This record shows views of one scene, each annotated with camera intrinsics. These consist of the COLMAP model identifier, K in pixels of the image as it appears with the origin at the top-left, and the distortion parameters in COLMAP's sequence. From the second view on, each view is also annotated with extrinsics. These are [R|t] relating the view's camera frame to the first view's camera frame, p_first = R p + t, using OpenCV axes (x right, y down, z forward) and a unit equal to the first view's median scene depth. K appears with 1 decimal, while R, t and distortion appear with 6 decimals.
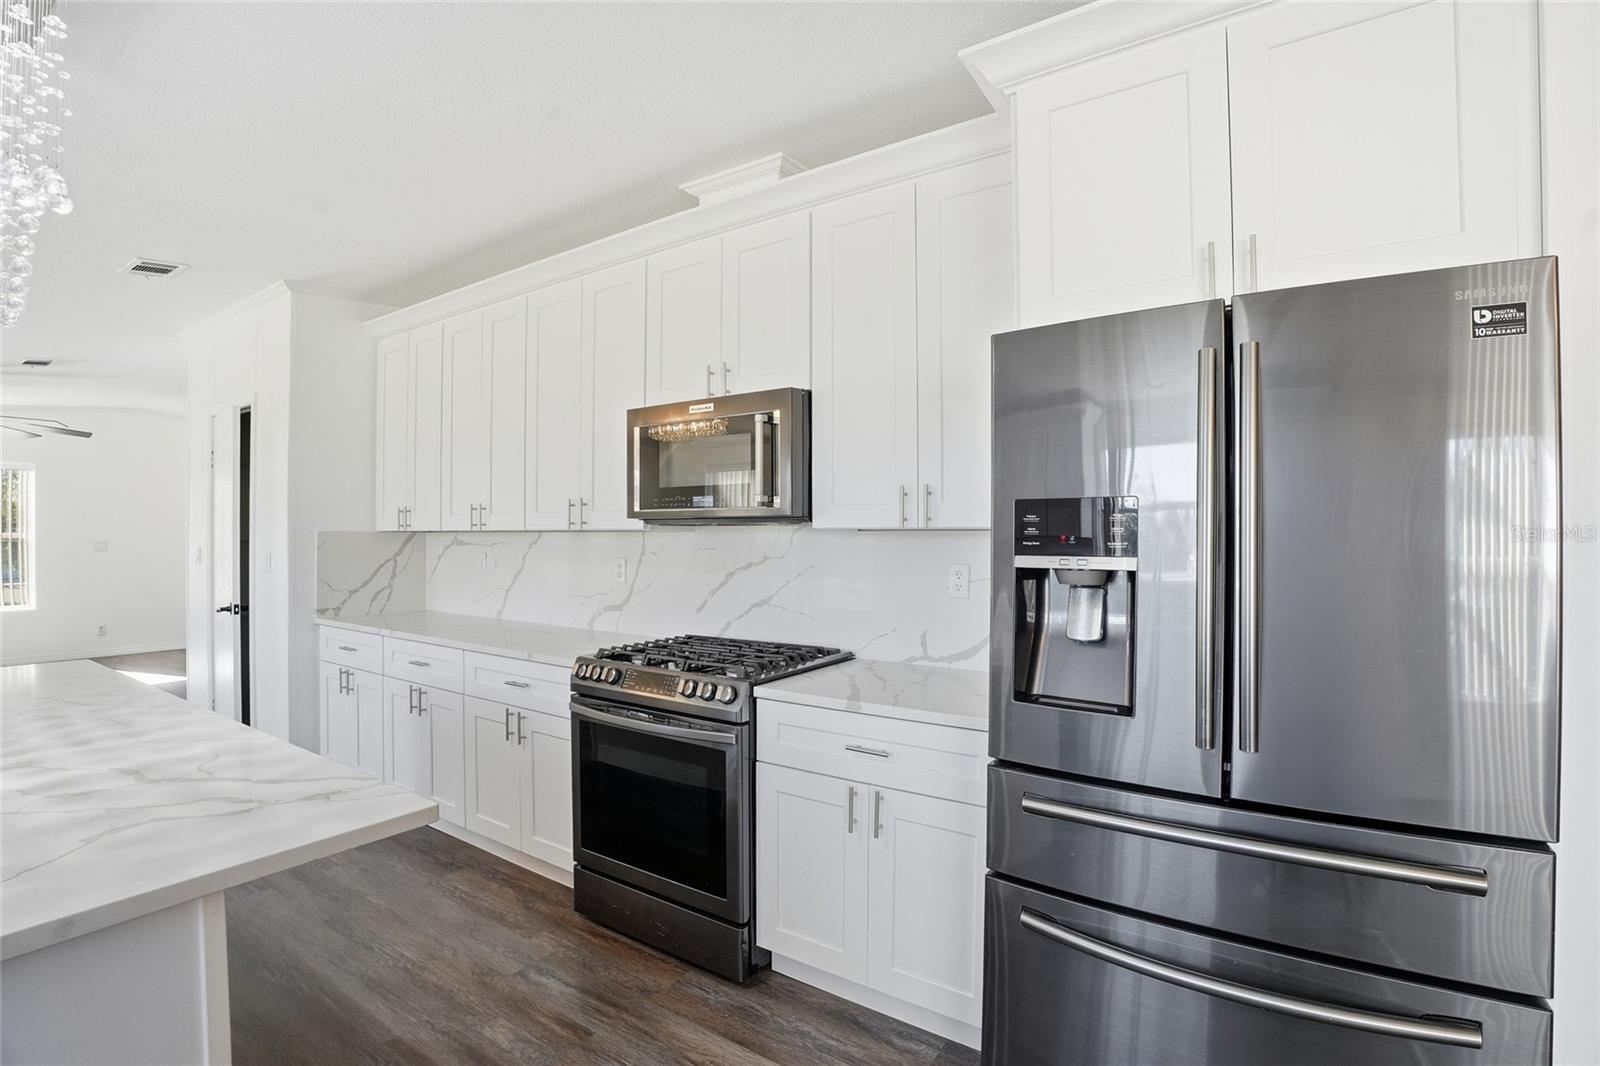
lens RADIAL K [[747.6, 0, 784.6], [0, 747.6, 536.4], [0, 0, 1]] dist [-0.051592, 0.004212]
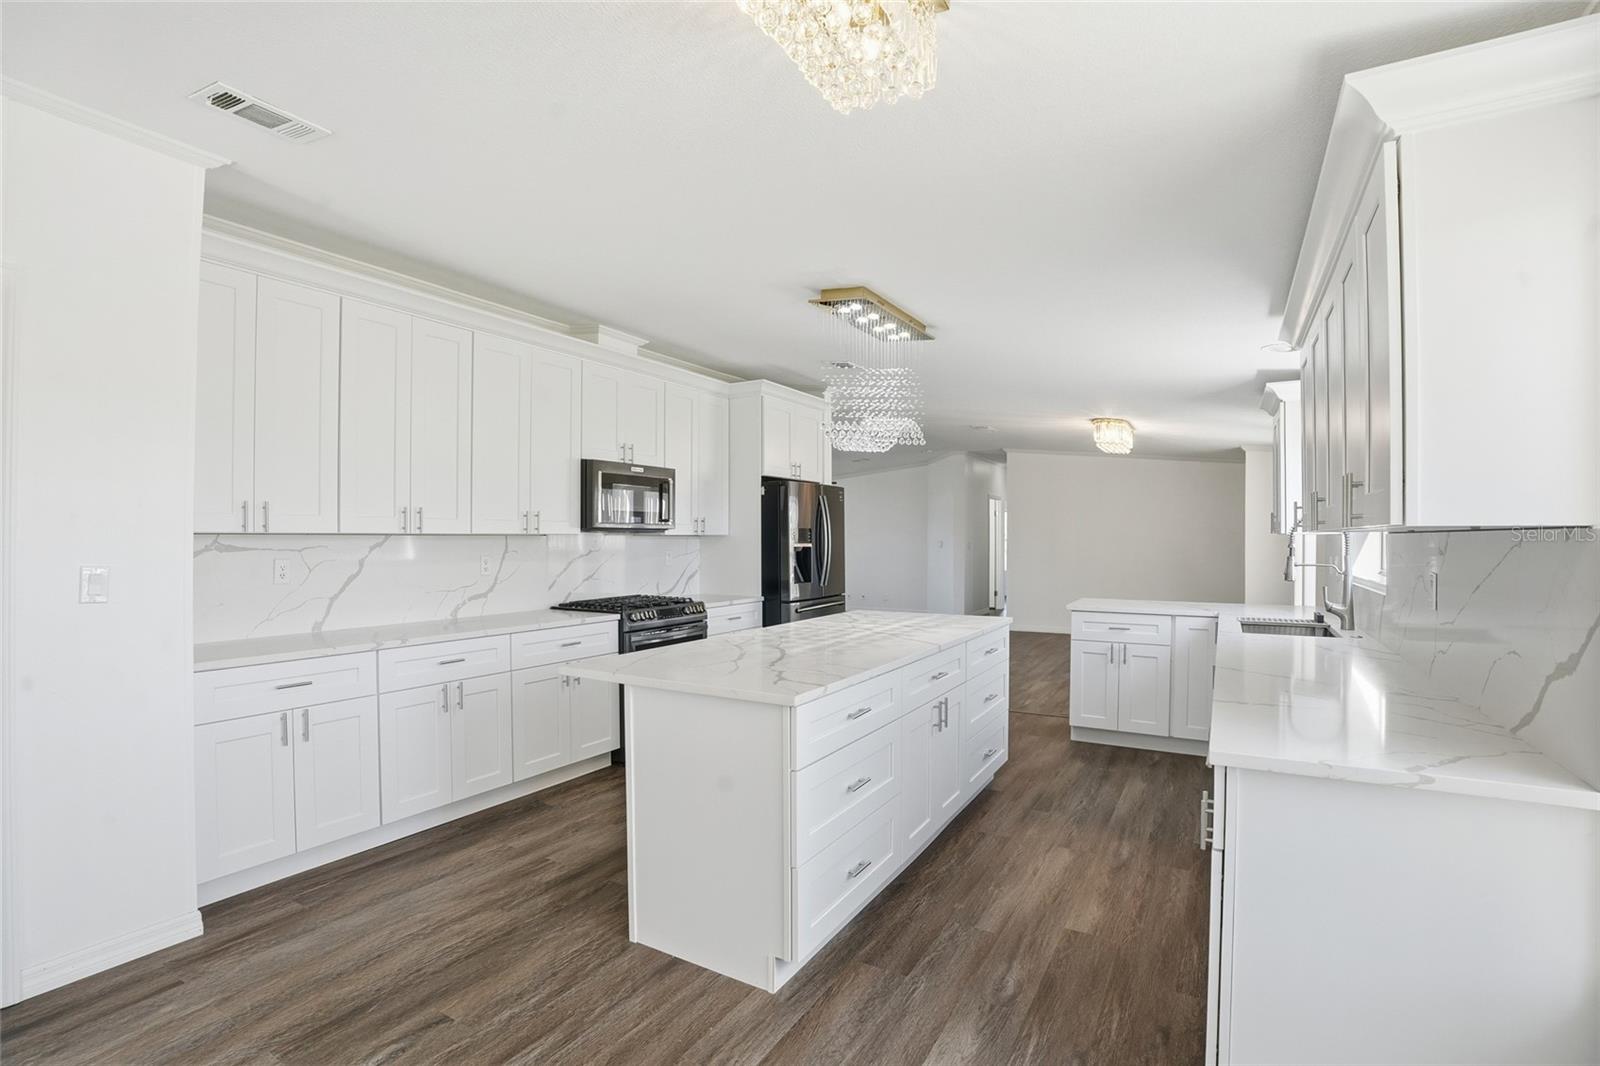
lens RADIAL K [[747.6, 0, 791.8], [0, 747.6, 530.7], [0, 0, 1]] dist [-0.051592, 0.004212]
pose [[-0.079735, 0.013275, 0.996728, -1.535276], [0.010554, 0.999867, -0.012472, 0.007143], [-0.996760, 0.009525, -0.079864, 0.588950]]
